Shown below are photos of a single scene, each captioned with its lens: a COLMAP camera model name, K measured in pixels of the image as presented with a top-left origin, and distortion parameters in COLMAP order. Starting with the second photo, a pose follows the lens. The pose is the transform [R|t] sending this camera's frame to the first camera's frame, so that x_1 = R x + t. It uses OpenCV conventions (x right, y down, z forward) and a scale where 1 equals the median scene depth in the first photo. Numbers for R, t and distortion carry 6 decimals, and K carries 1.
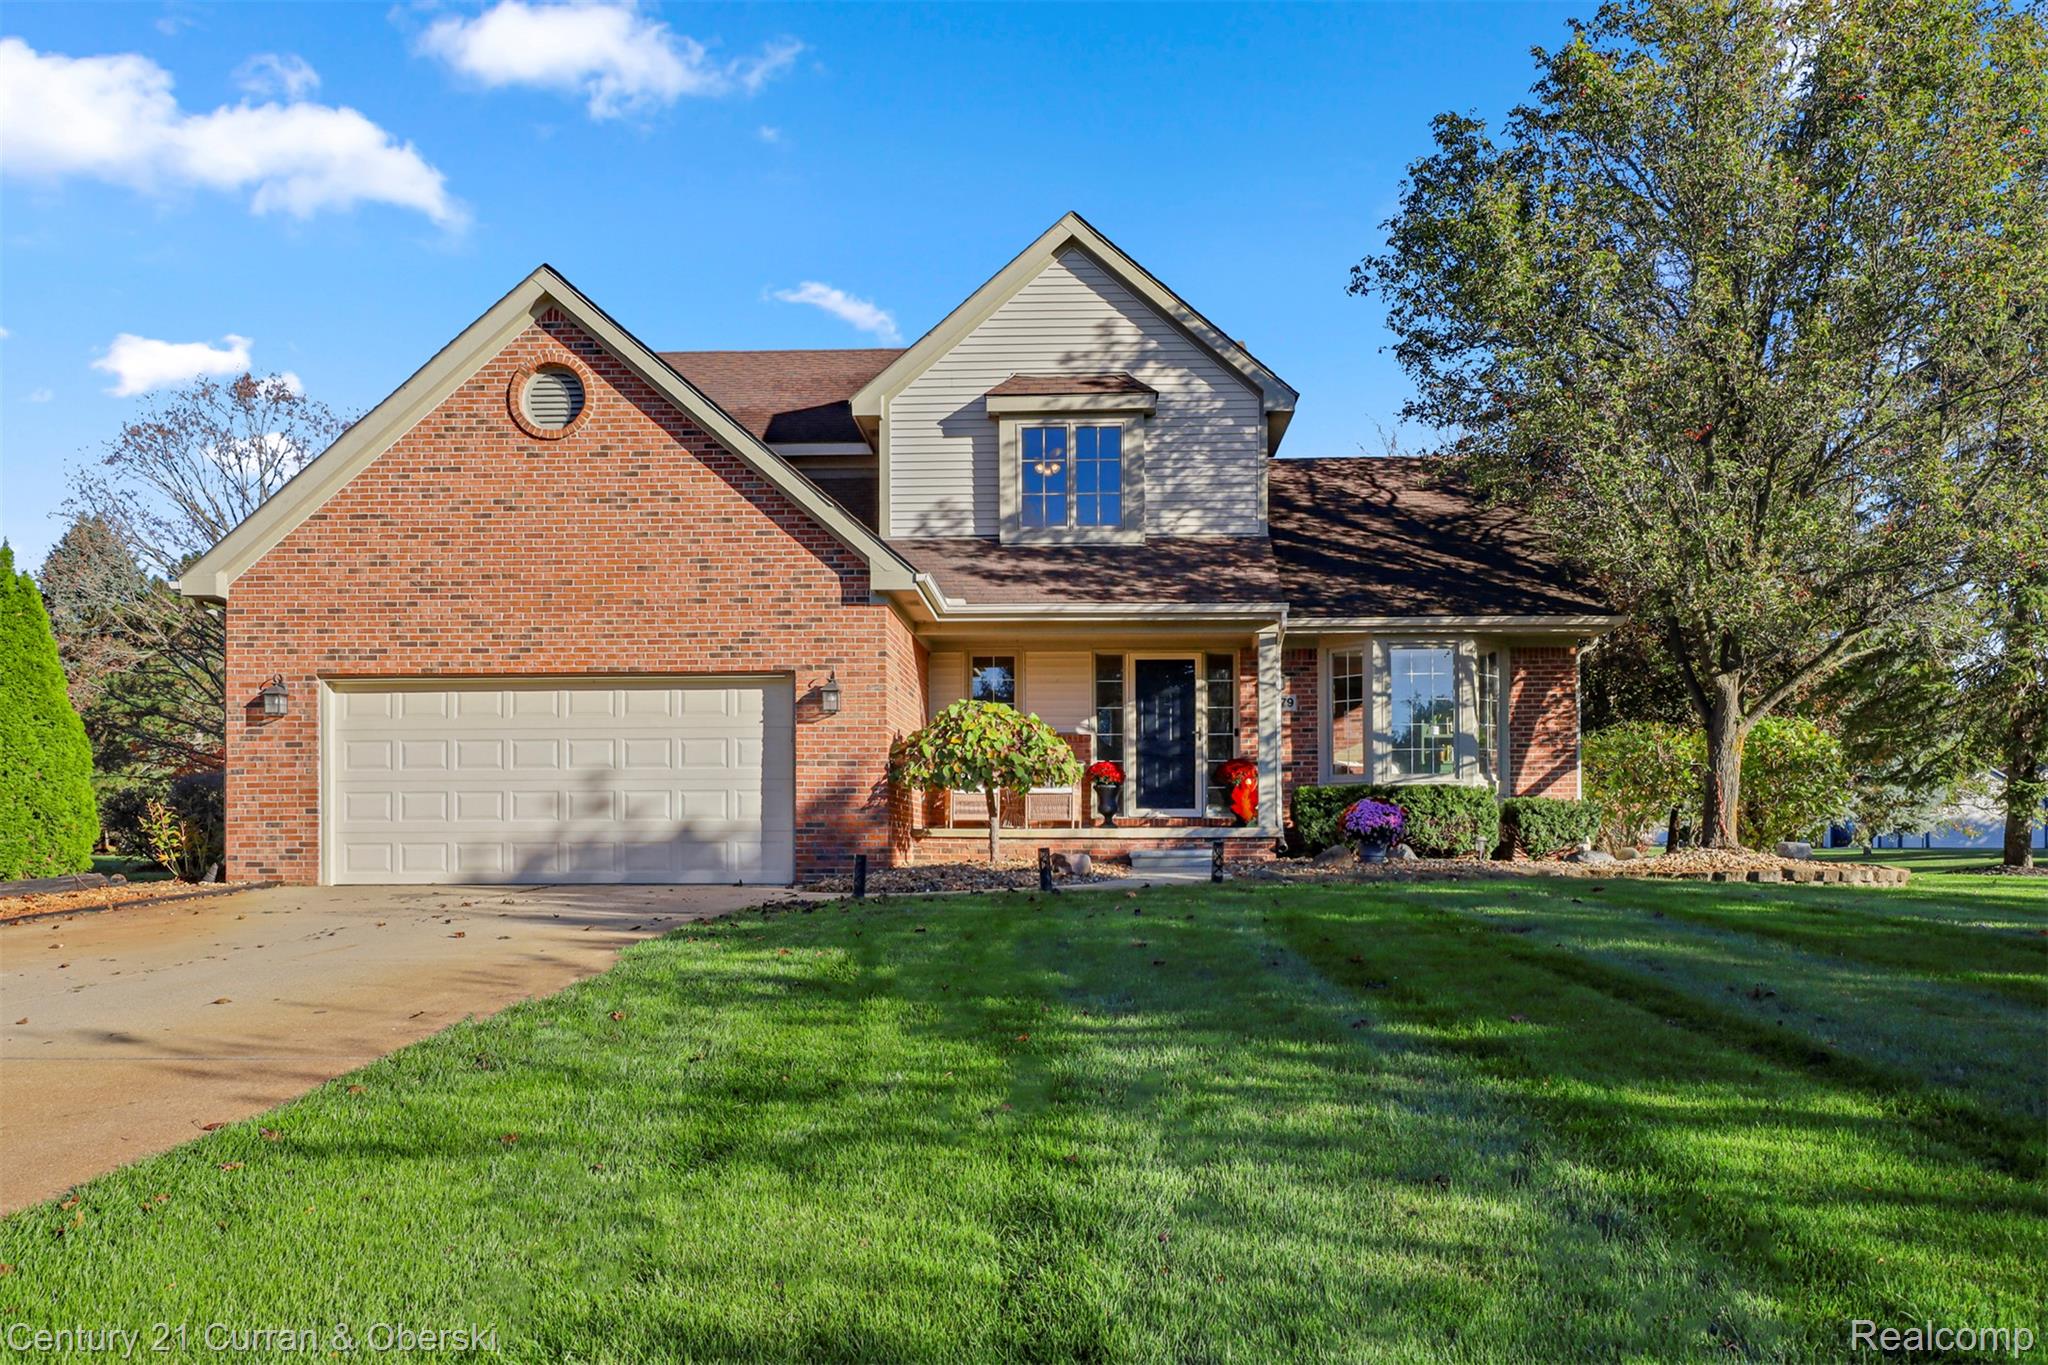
lens RADIAL K [[1457.5, 0, 1023.8], [0, 1457.5, 781.1], [0, 0, 1]] dist [0.041130, 0.000006]
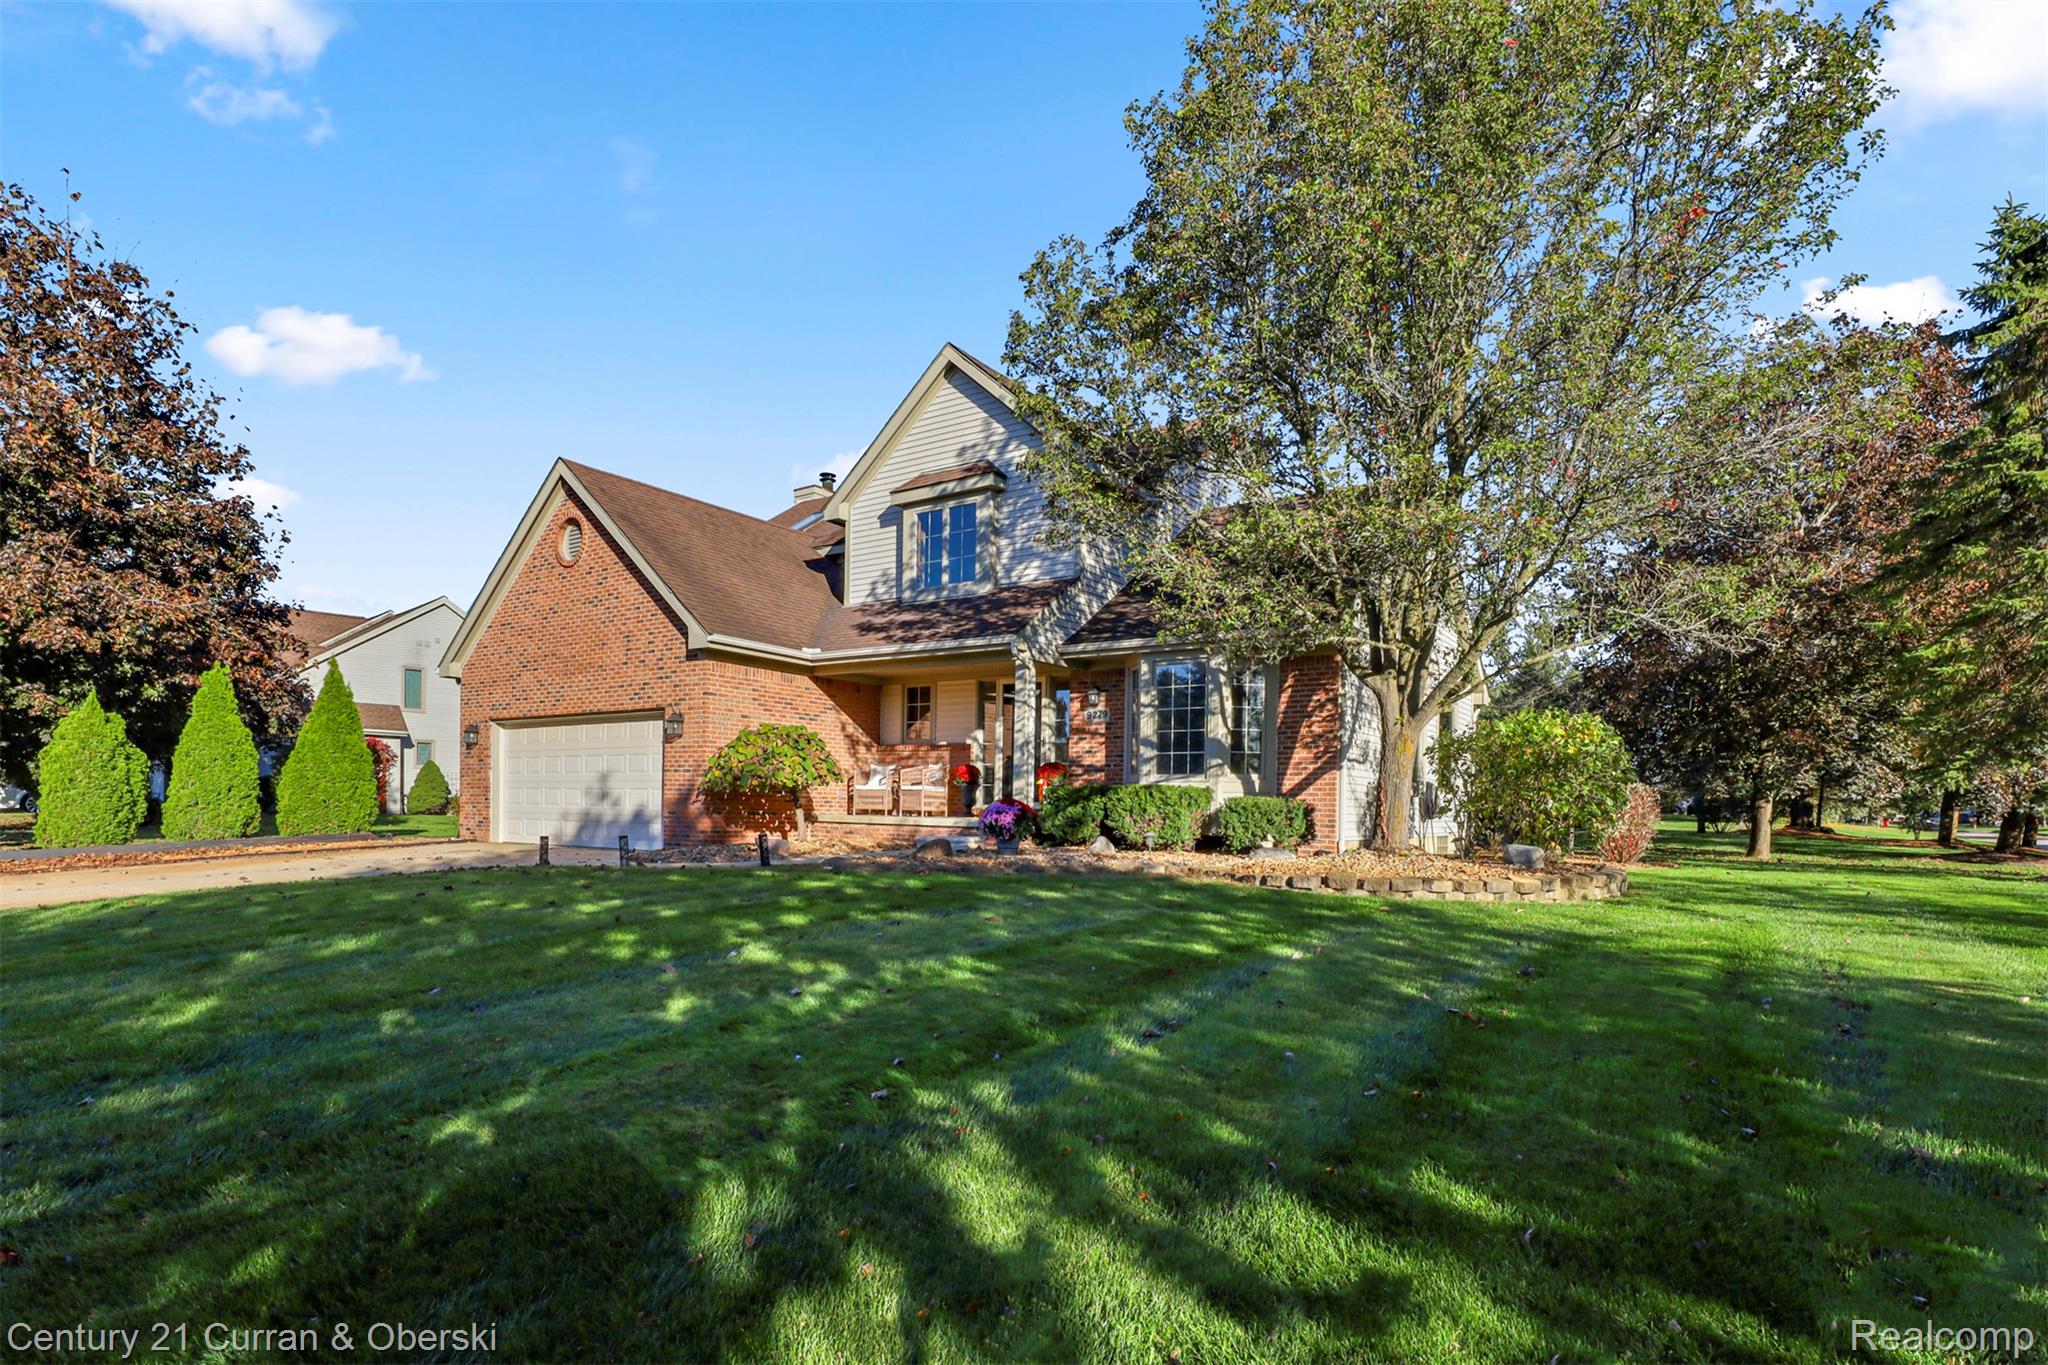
lens RADIAL K [[1012.3, 0, 1024.0], [0, 1012.3, 780.2], [0, 0, 1]] dist [0.000046, 0.000095]
pose [[0.858624, 0.002086, -0.512602, 0.556653], [0.005904, 0.999885, 0.013957, -0.011976], [0.512572, -0.015010, 0.858513, 0.257672]]
